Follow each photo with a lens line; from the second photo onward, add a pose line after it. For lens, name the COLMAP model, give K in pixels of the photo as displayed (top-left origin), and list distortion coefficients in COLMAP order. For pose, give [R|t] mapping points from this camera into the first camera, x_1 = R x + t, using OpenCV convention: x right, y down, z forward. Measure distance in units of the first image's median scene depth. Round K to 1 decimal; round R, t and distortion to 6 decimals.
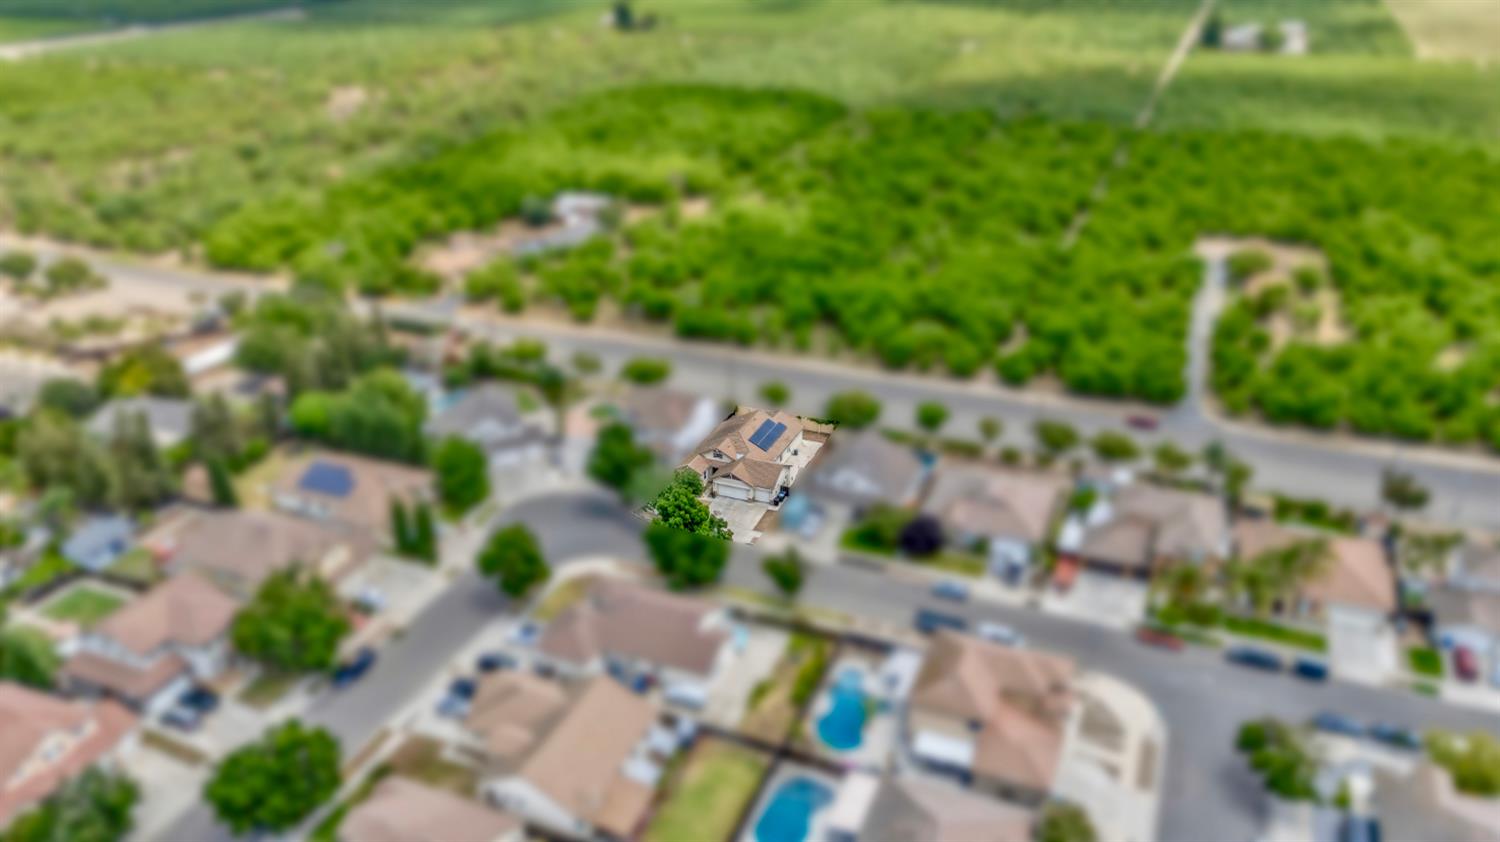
lens RADIAL K [[1100.0, 0, 750.0], [0, 1100.0, 421.0], [0, 0, 1]] dist [0.065163, -0.057187]
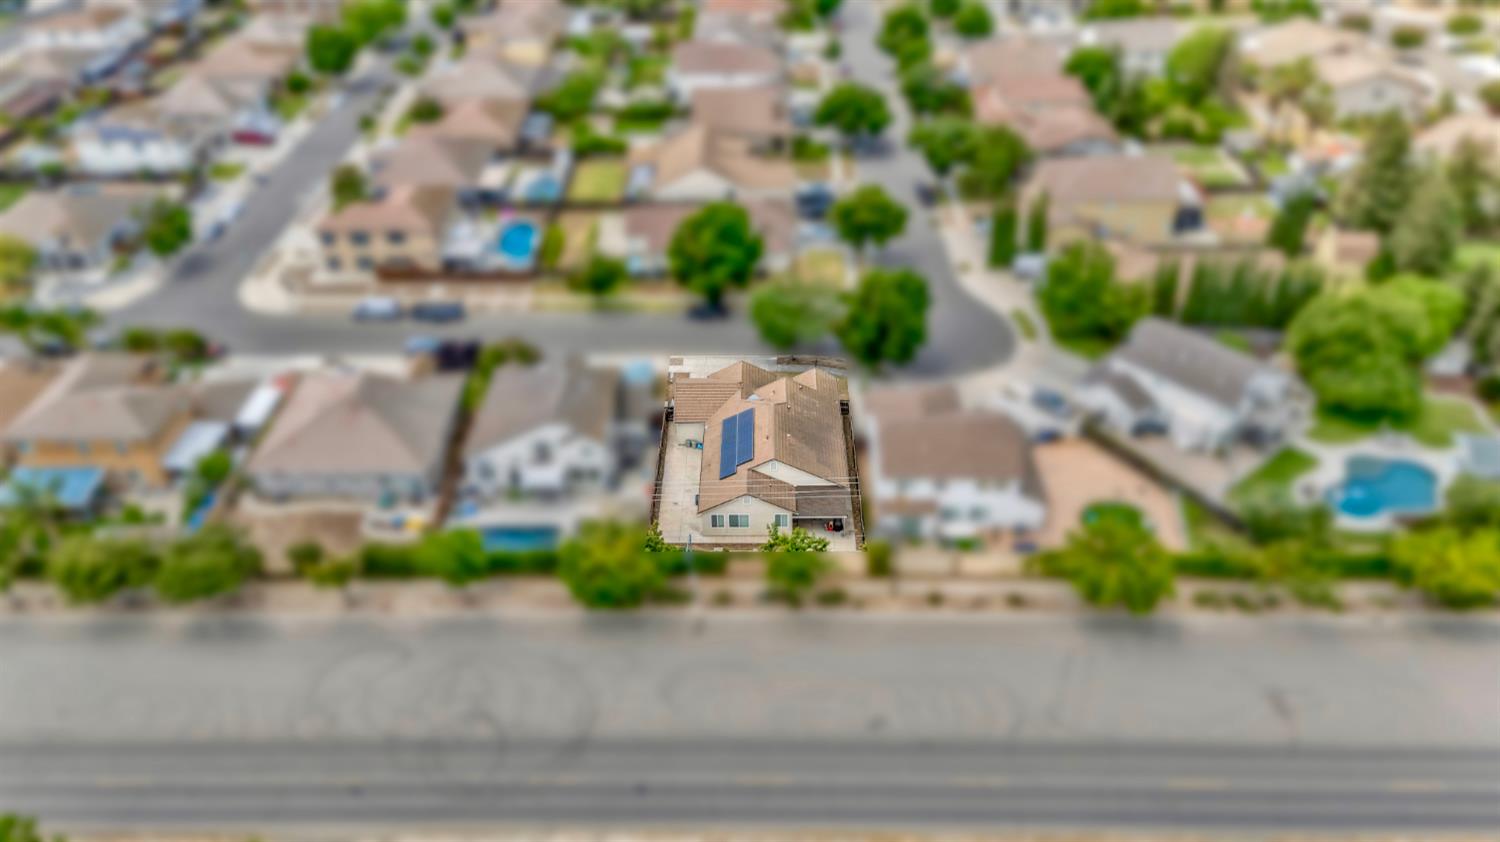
lens RADIAL K [[1100.0, 0, 750.0], [0, 1100.0, 421.0], [0, 0, 1]] dist [0.065163, -0.057187]
pose [[-0.924642, 0.238742, -0.296714, 0.174061], [-0.141988, 0.506826, 0.850275, -0.473243], [0.353379, 0.828330, -0.434734, 1.211536]]
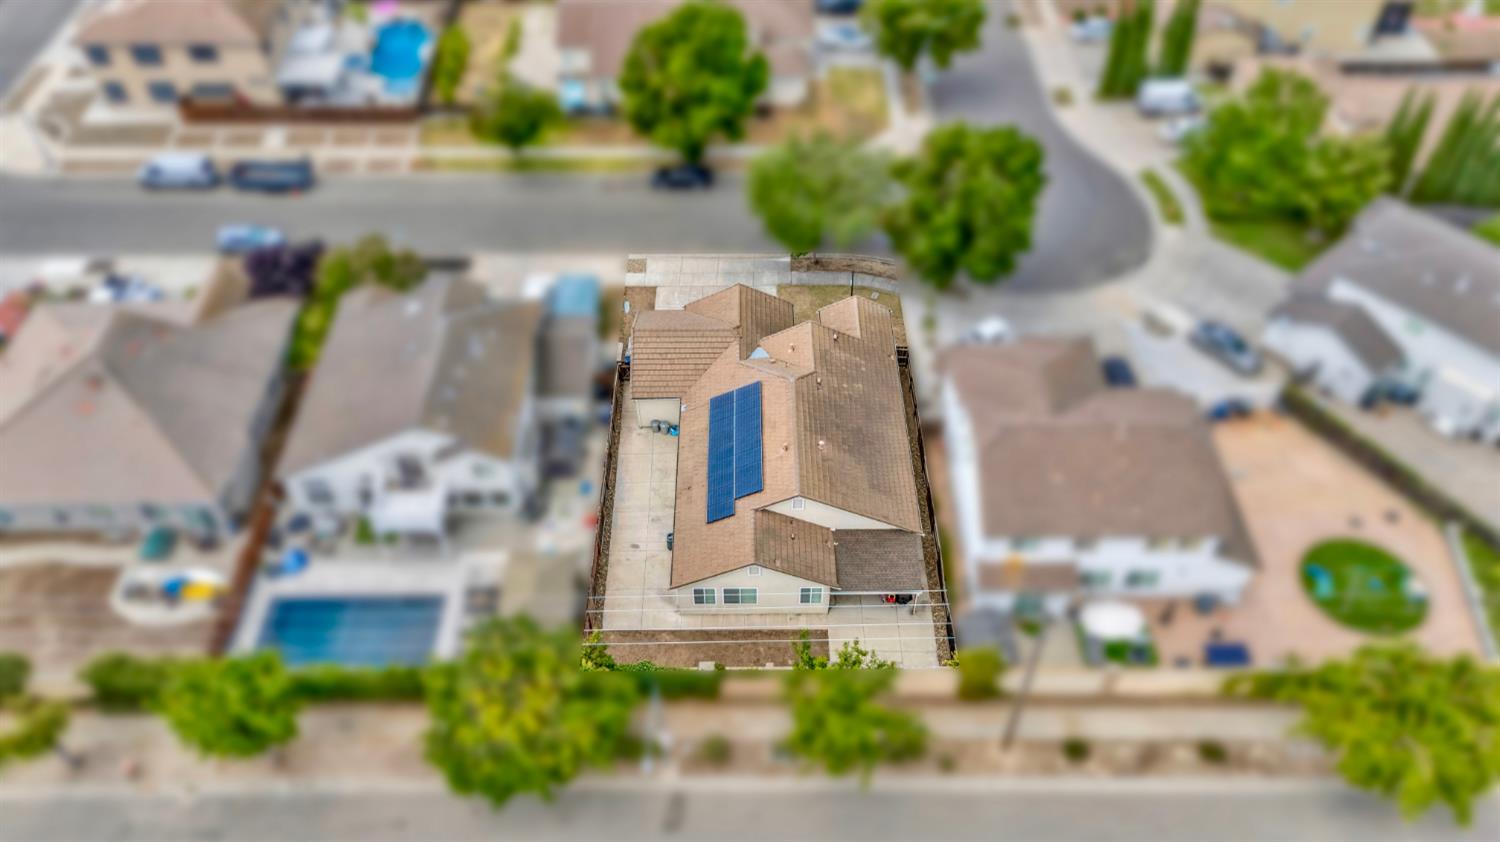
lens RADIAL K [[1100.0, 0, 750.0], [0, 1100.0, 421.0], [0, 0, 1]] dist [0.065163, -0.057187]
pose [[-0.918427, 0.301518, -0.256084, 0.095836], [-0.155531, 0.319991, 0.934567, -0.308796], [0.363734, 0.898160, -0.246993, 1.051532]]
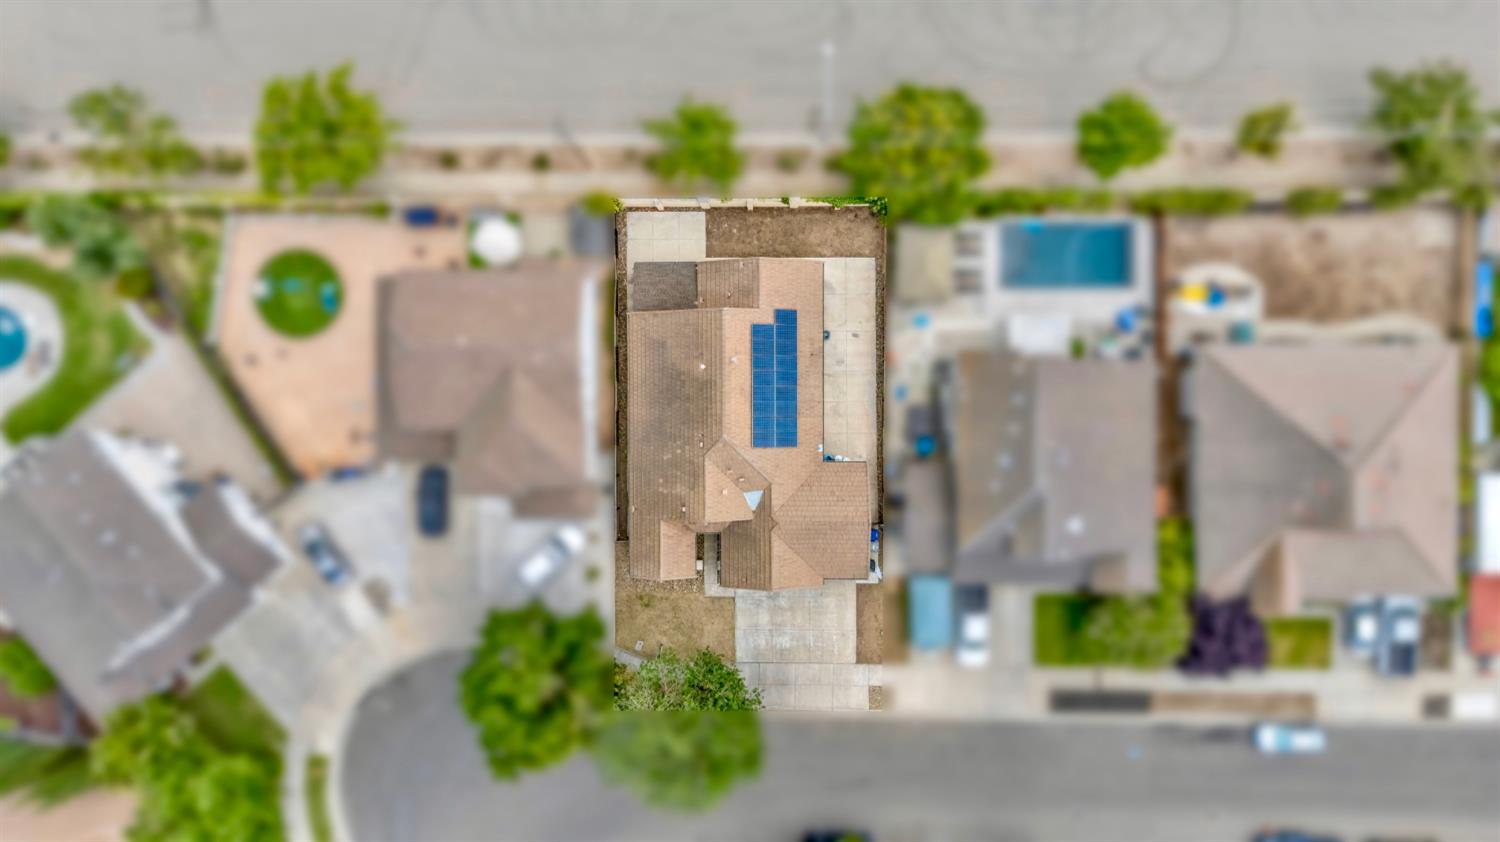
lens RADIAL K [[1100.0, 0, 750.0], [0, 1100.0, 421.0], [0, 0, 1]] dist [0.065163, -0.057187]
pose [[0.919932, -0.391701, -0.017176, 0.008459], [0.184505, 0.393833, 0.900474, -0.351012], [-0.345952, -0.831544, 0.434570, 0.787181]]
